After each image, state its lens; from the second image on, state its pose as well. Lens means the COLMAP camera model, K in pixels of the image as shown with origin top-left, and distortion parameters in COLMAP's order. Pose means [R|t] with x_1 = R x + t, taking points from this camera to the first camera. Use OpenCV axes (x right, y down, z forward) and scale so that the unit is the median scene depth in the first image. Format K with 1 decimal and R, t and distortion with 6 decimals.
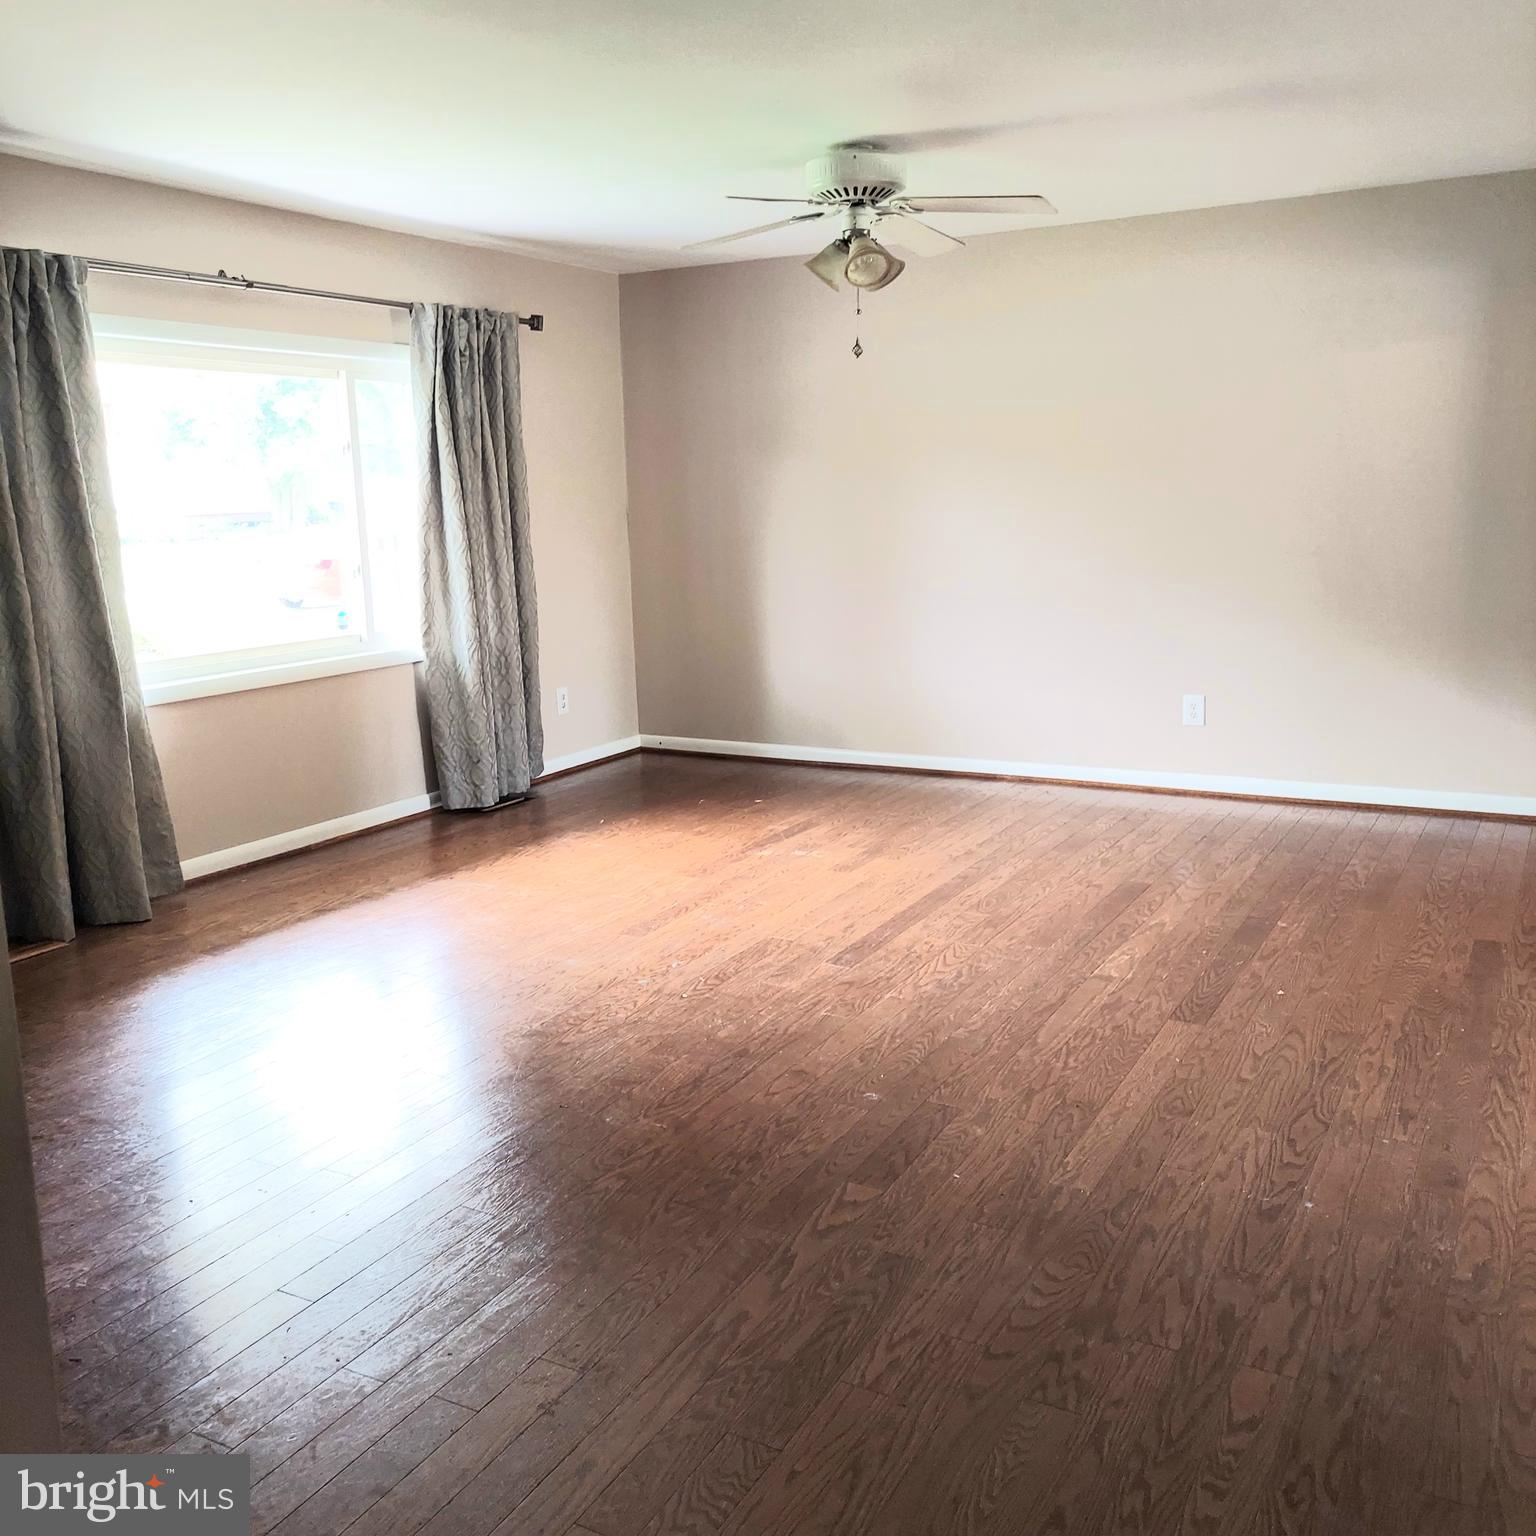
lens RADIAL K [[1471.5, 0, 763.5], [0, 1471.5, 774.8], [0, 0, 1]] dist [0.035463, 0.000000]
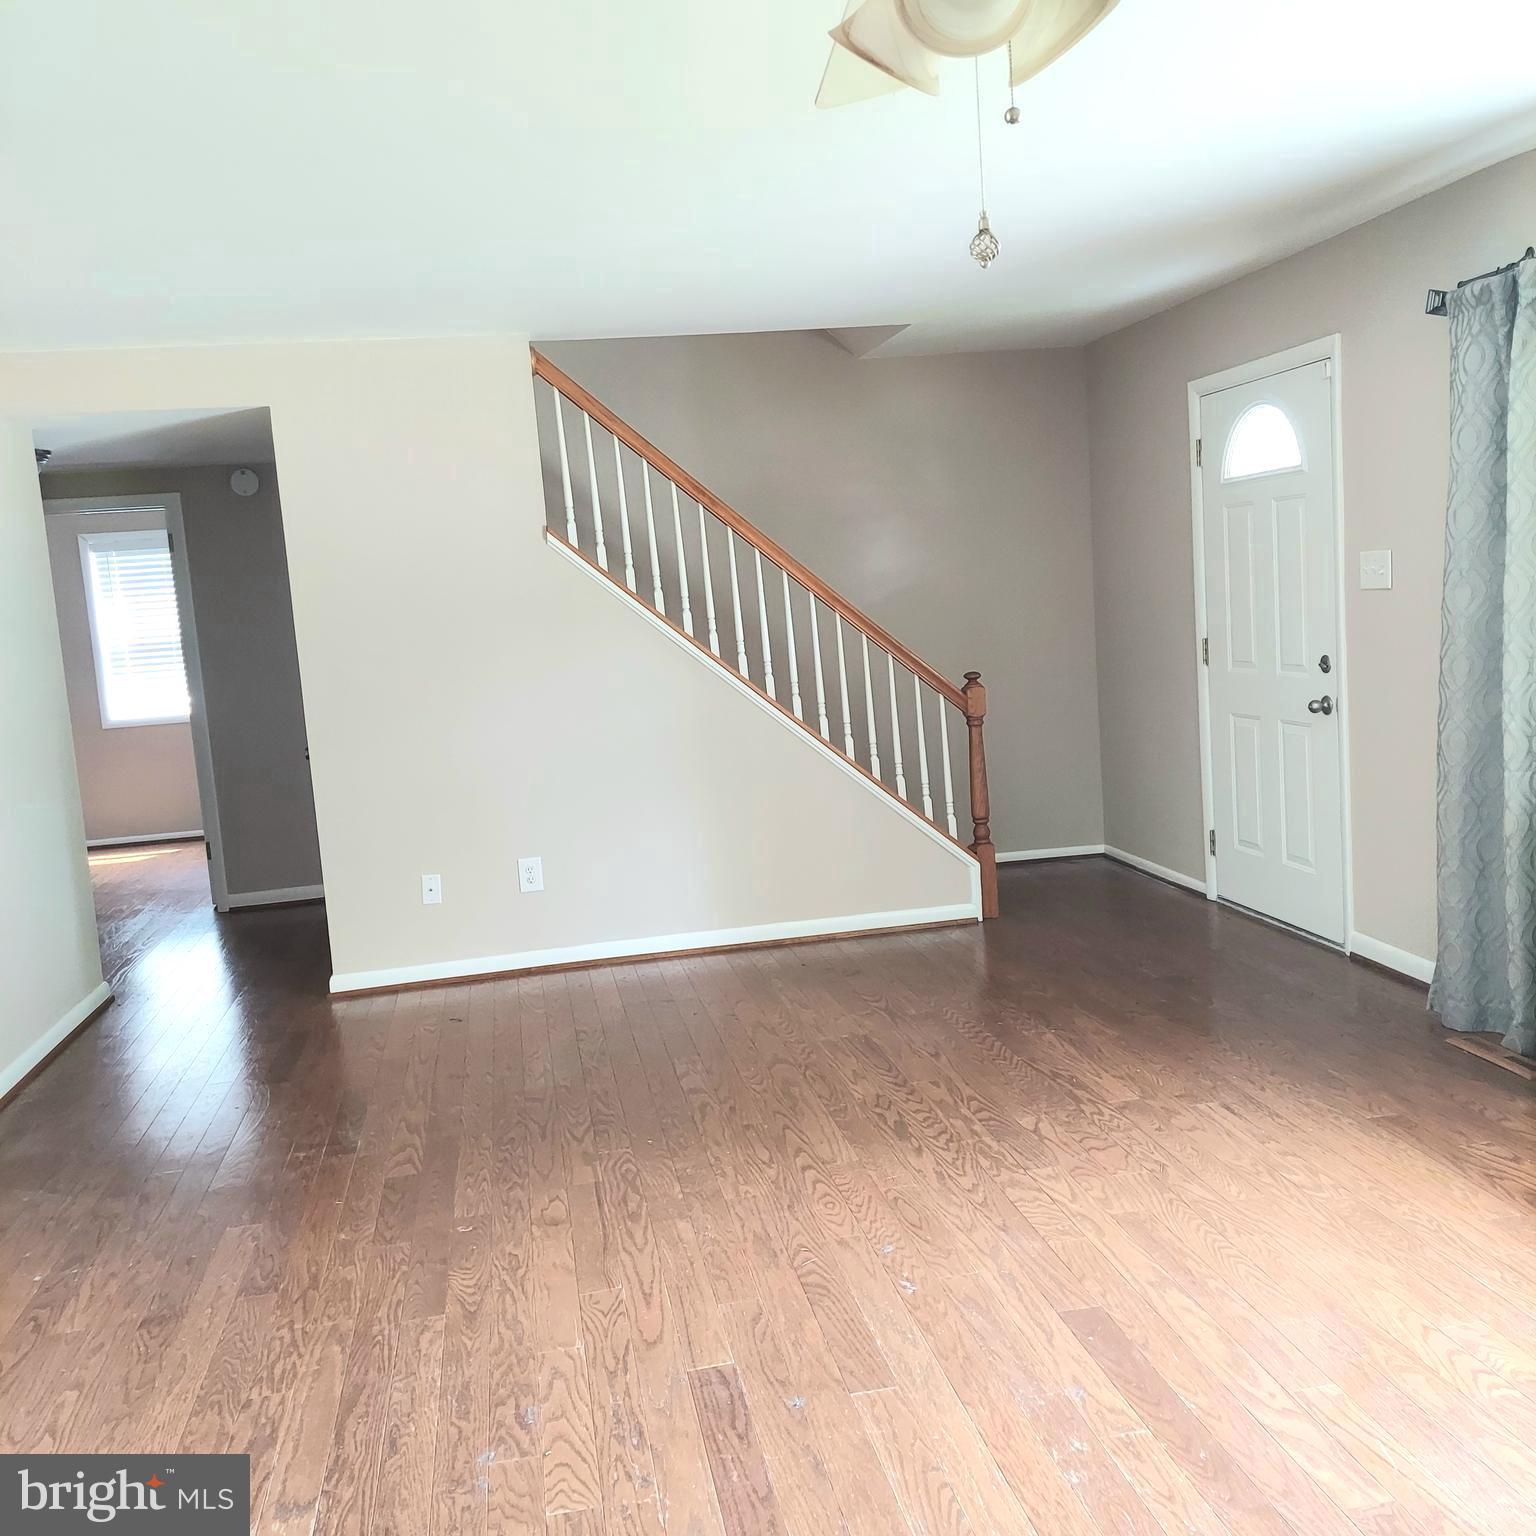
lens RADIAL K [[1471.5, 0, 761.1], [0, 1471.5, 768.8], [0, 0, 1]] dist [0.035463, 0.000000]
pose [[-0.777052, 0.160249, -0.608696, 0.361560], [-0.029018, 0.956901, 0.288962, -0.290255], [0.628768, 0.242201, -0.738911, 1.342226]]
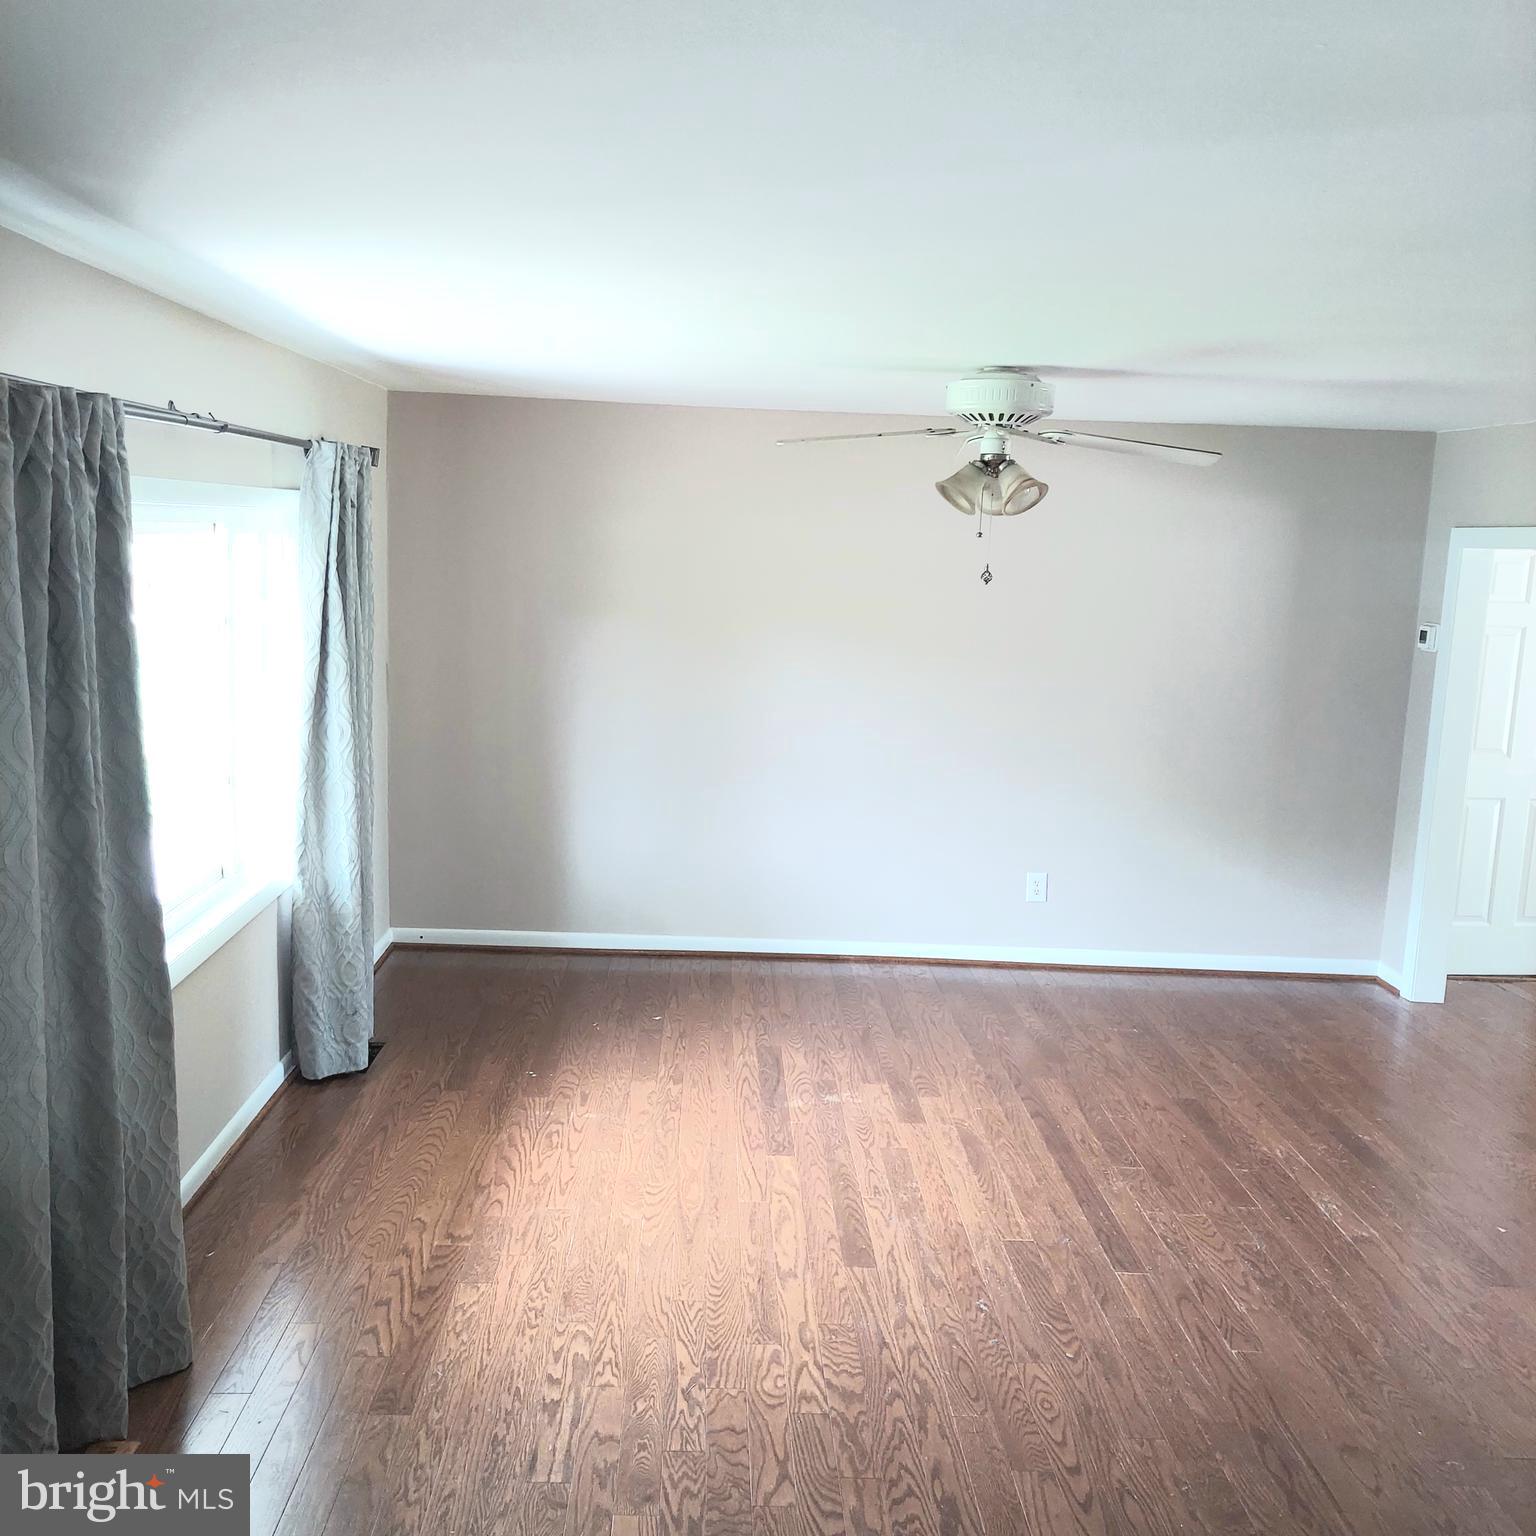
lens RADIAL K [[1471.5, 0, 773.4], [0, 1471.5, 760.1], [0, 0, 1]] dist [0.035463, 0.000000]
pose [[0.856883, -0.019351, 0.515147, -0.574388], [0.037287, 0.999004, -0.024495, -0.164447], [-0.514160, 0.040198, 0.856752, 0.291752]]
